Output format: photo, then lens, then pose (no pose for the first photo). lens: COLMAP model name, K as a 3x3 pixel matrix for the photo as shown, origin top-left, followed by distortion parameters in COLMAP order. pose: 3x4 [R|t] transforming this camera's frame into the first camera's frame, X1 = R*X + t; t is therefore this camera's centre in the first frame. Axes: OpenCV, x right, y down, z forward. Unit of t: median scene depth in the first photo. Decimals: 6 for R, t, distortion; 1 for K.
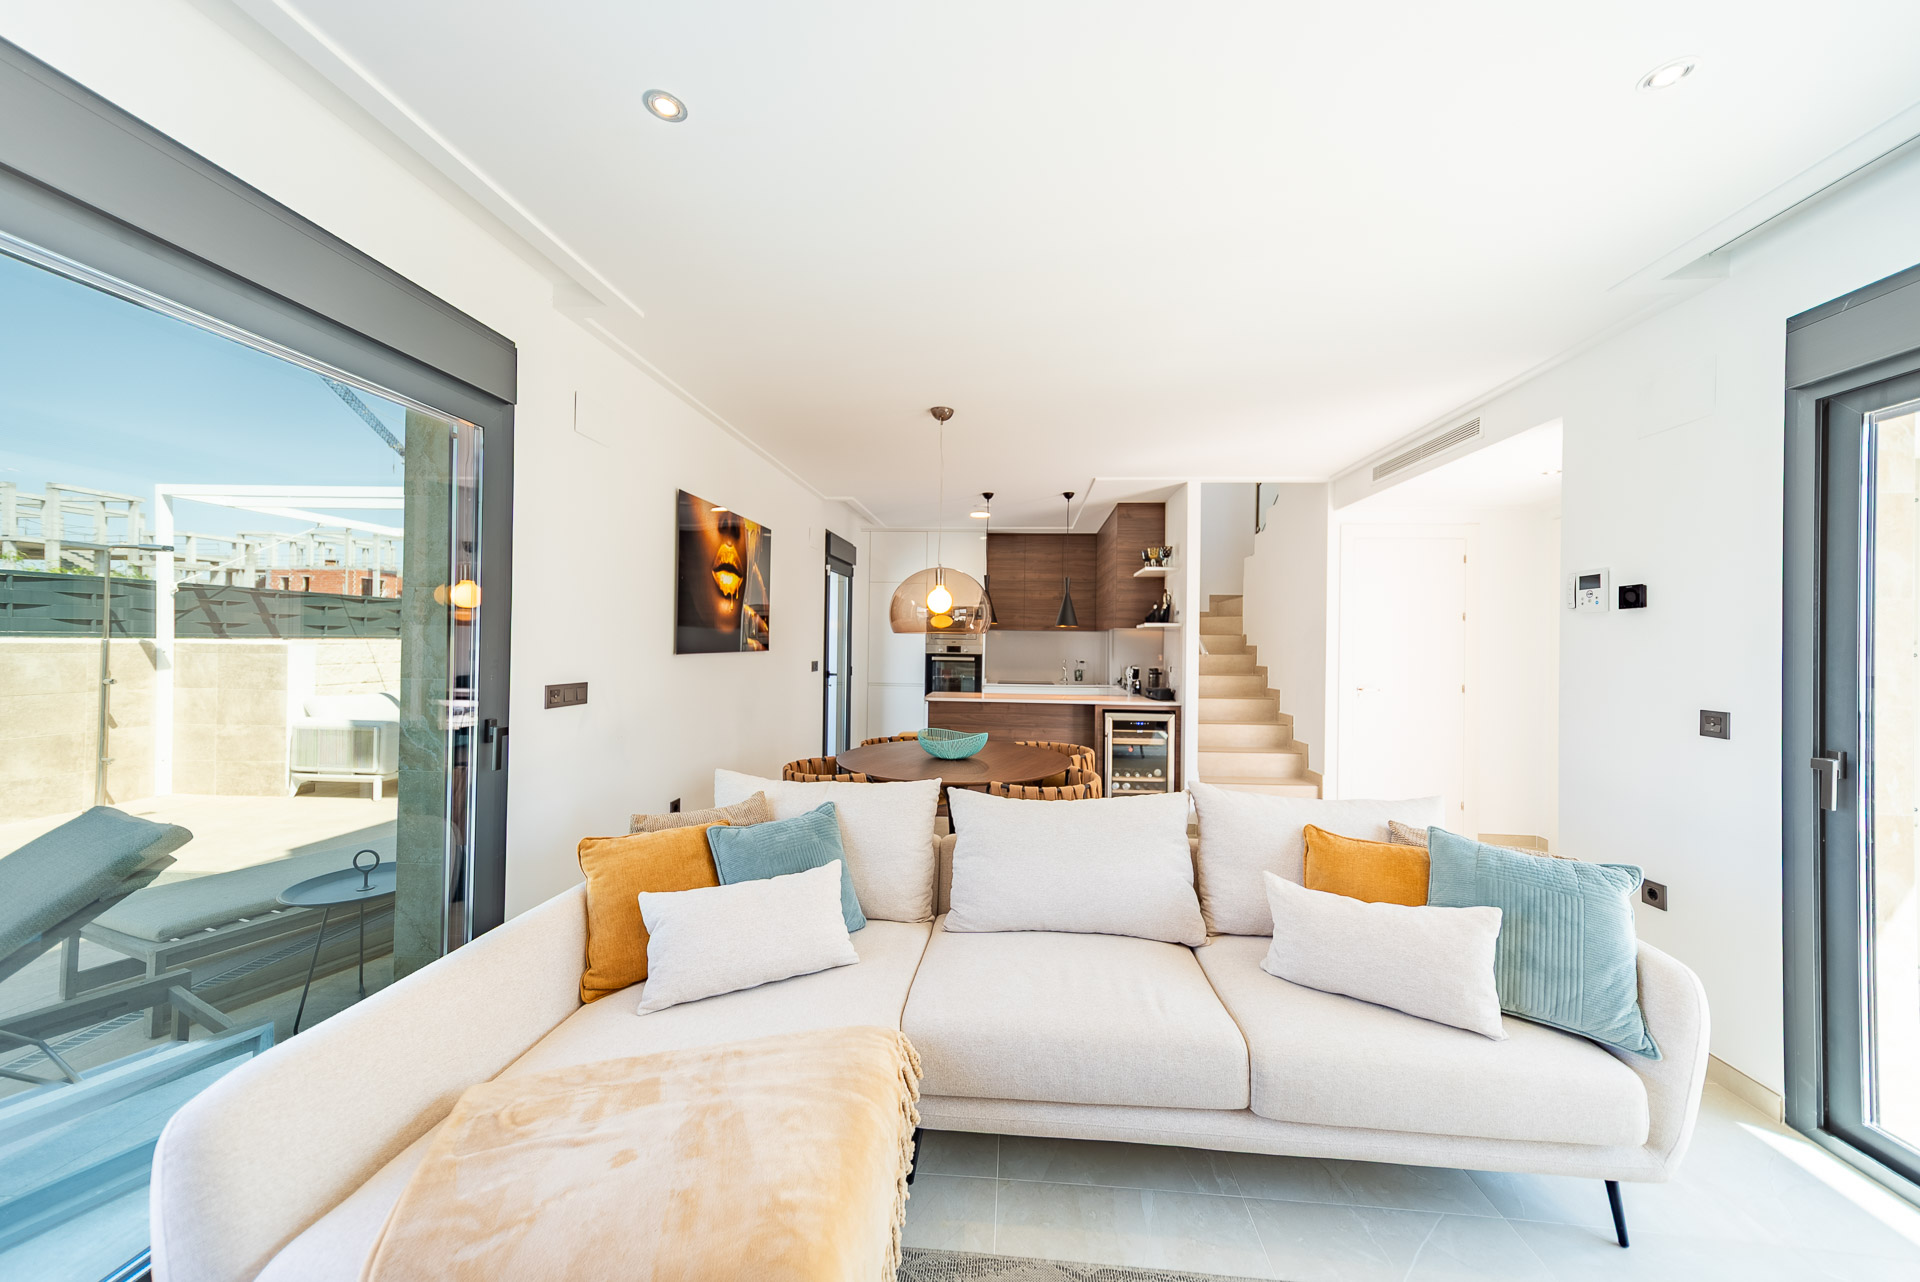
lens RADIAL K [[682.1, 0, 973.0], [0, 682.1, 639.4], [0, 0, 1]] dist [0.011314, 0.000143]
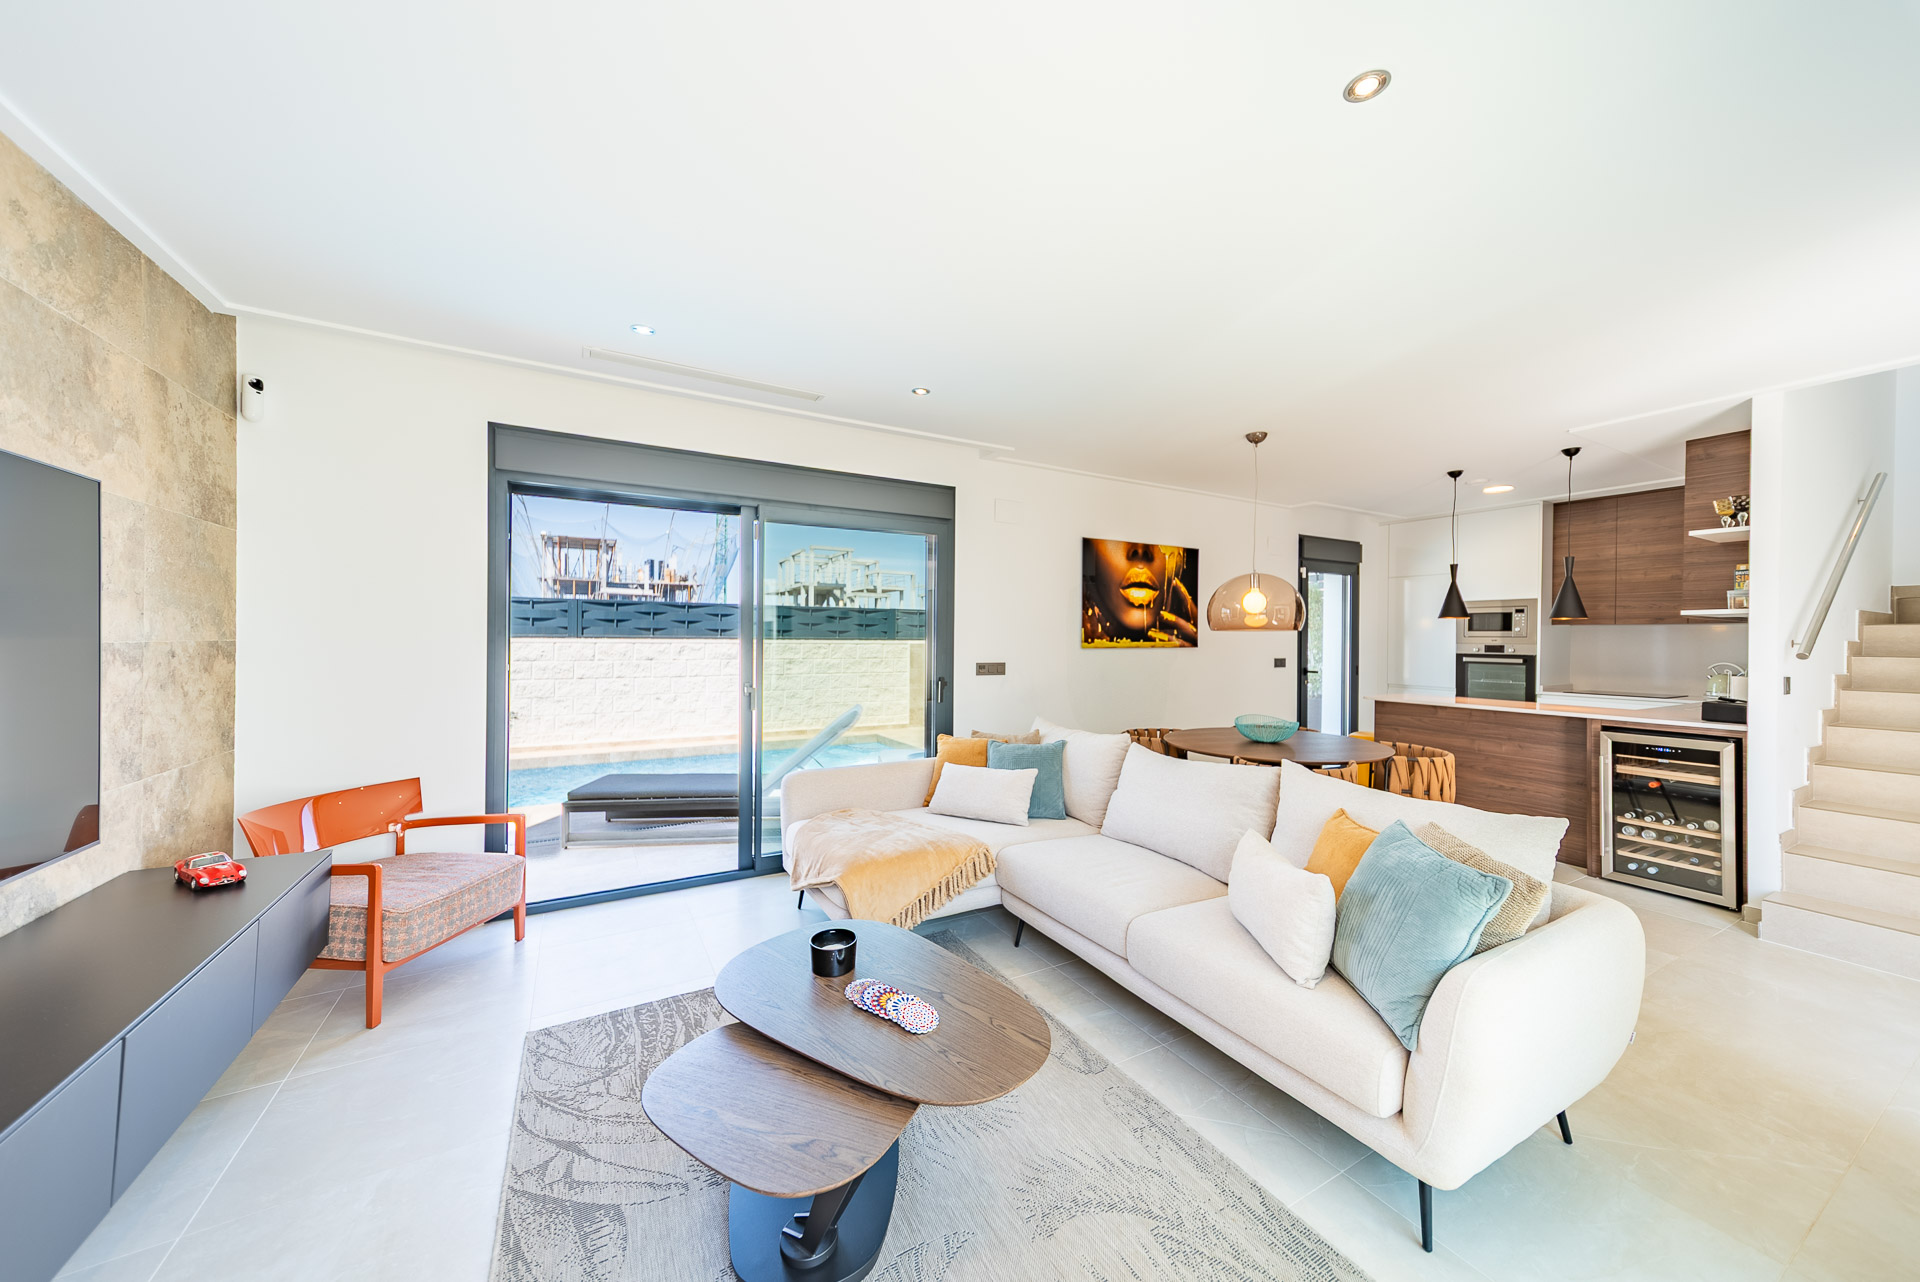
lens RADIAL K [[682.1, 0, 962.4], [0, 682.1, 640.6], [0, 0, 1]] dist [0.011314, 0.000143]
pose [[0.546327, -0.006028, -0.837550, 0.435421], [0.004174, 0.999981, -0.004475, 0.007070], [0.837562, -0.001051, 0.546342, -0.021417]]
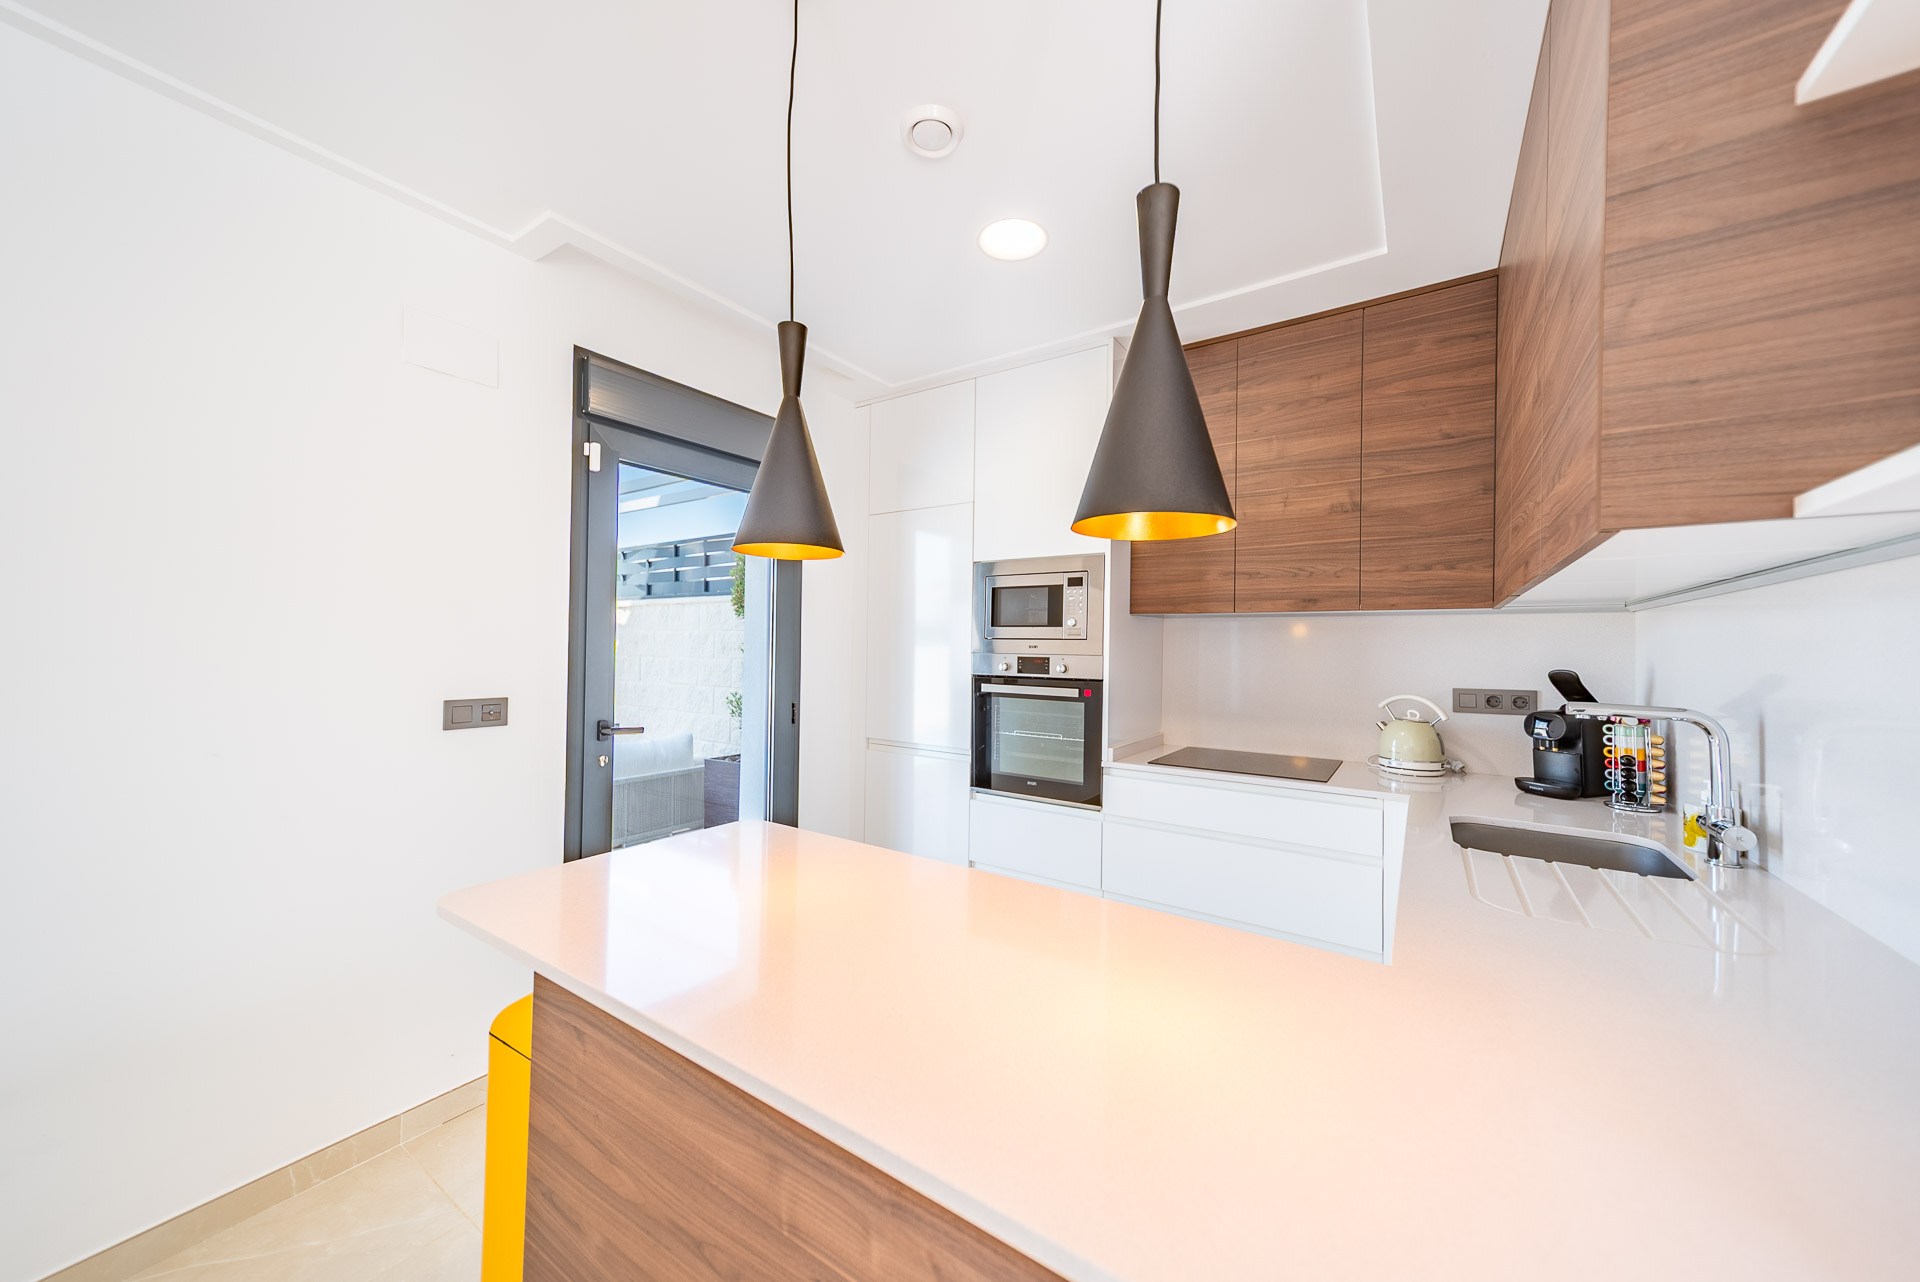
lens RADIAL K [[682.1, 0, 965.7], [0, 682.1, 640.7], [0, 0, 1]] dist [0.011314, 0.000143]
pose [[0.856104, -0.009490, -0.516717, 0.188324], [0.002059, 0.999886, -0.014953, 0.008406], [0.516800, 0.011738, 0.856026, 0.867452]]
